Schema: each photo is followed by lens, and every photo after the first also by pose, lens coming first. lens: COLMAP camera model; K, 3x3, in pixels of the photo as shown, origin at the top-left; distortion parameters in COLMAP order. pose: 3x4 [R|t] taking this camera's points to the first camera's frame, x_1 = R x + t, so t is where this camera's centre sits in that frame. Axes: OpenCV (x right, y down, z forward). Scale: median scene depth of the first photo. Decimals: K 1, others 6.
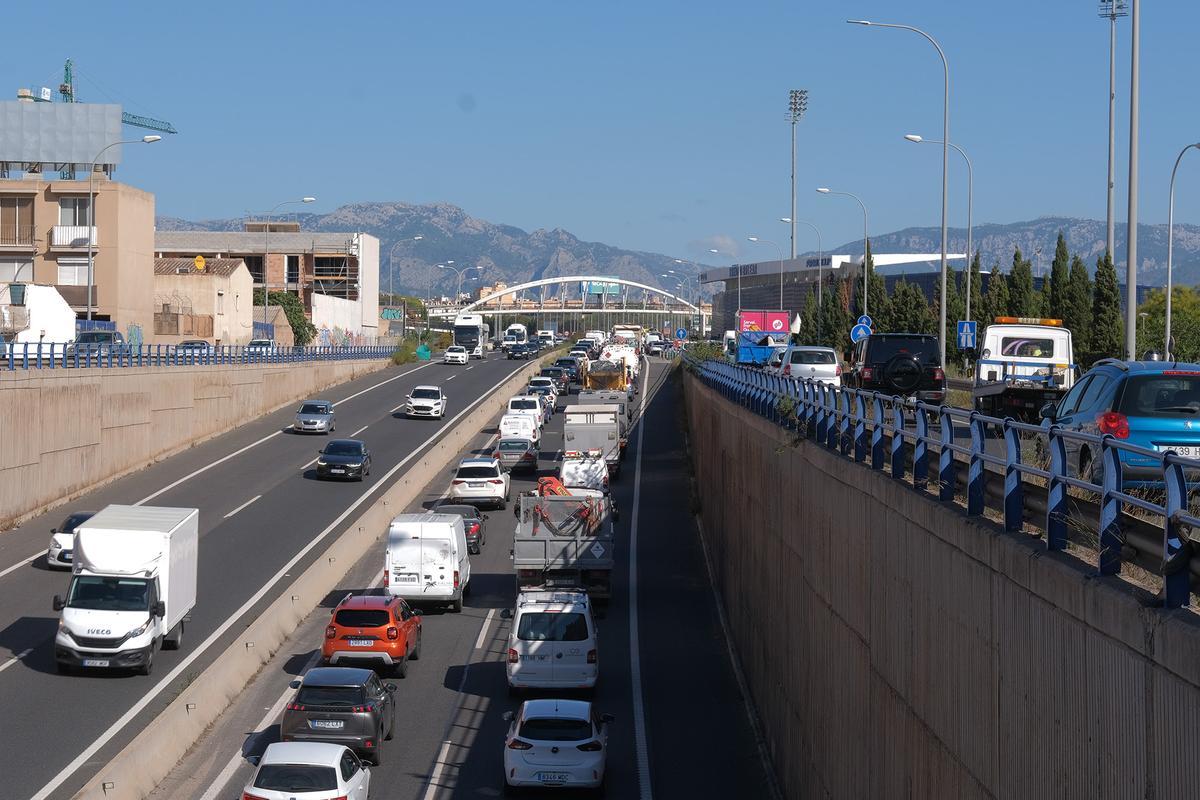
lens RADIAL K [[2746.0, 0, 628.4], [0, 2746.0, 400.2], [0, 0, 1]] dist [-0.077356, 0.251488]
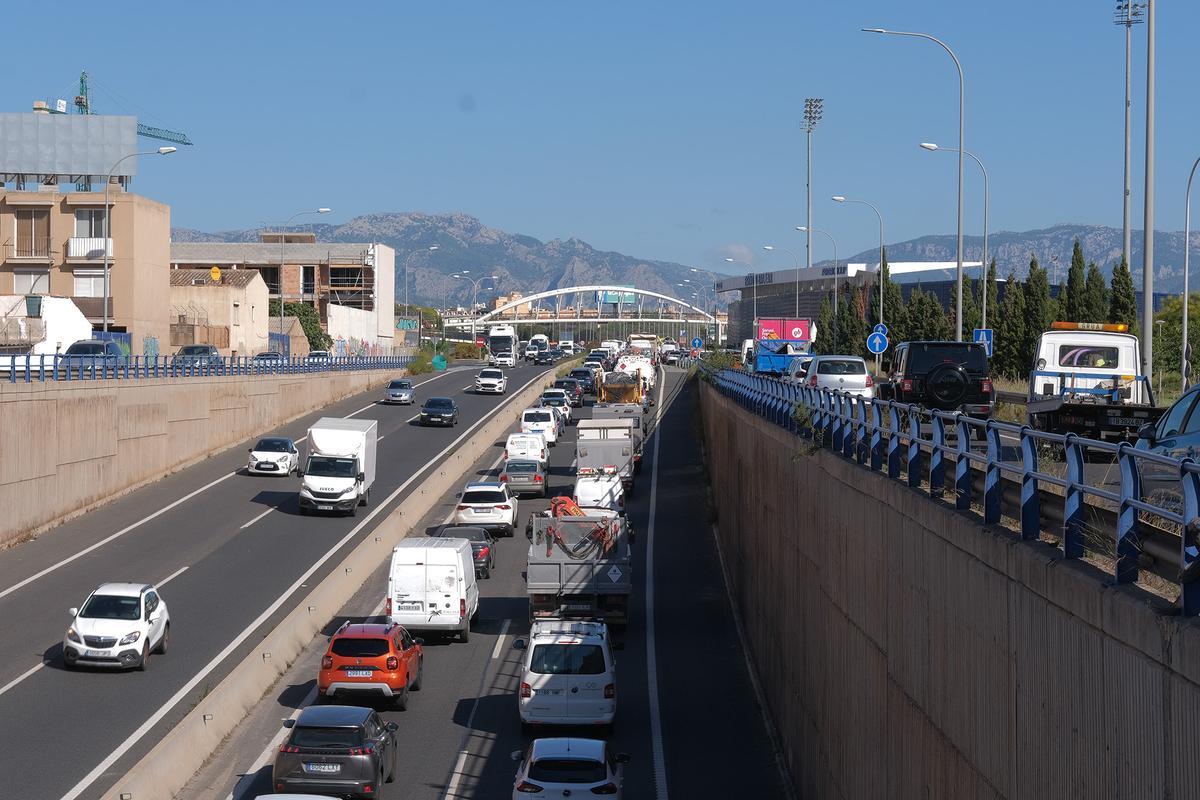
lens RADIAL K [[2013.0, 0, 597.4], [0, 2013.0, 400.1], [0, 0, 1]] dist [-0.069558, -0.079843]
pose [[0.999841, -0.003325, -0.017492, -0.004226], [0.003410, 0.999983, 0.004811, -0.007068], [0.017476, -0.004870, 0.999835, 0.268402]]
